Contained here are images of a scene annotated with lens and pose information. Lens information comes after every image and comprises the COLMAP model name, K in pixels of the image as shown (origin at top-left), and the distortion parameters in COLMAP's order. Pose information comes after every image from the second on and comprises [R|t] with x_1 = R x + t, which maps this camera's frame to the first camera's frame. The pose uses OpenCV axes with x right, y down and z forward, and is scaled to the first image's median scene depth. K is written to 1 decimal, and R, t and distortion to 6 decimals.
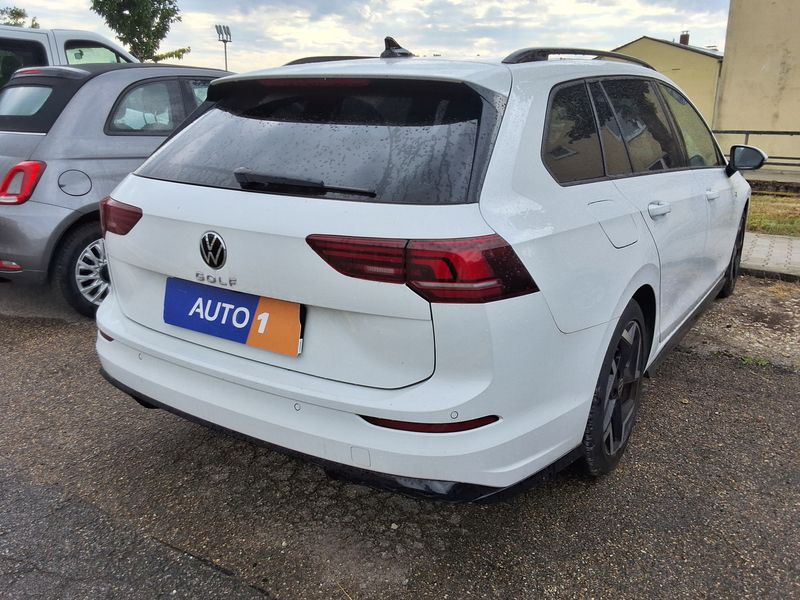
lens RADIAL K [[771.6, 0, 399.4], [0, 771.6, 298.9], [0, 0, 1]] dist [0.054021, 0.000000]
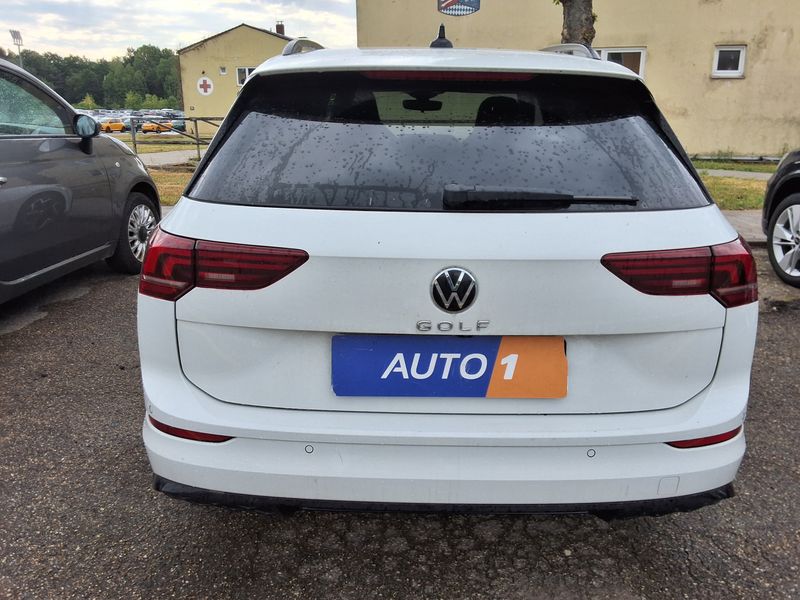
lens RADIAL K [[771.6, 0, 399.8], [0, 771.6, 302.0], [0, 0, 1]] dist [0.054021, 0.000000]
pose [[0.818666, -0.156808, 0.552447, -0.714719], [0.144982, 0.987272, 0.065382, -0.108906], [-0.555668, 0.026569, 0.830980, 0.364420]]
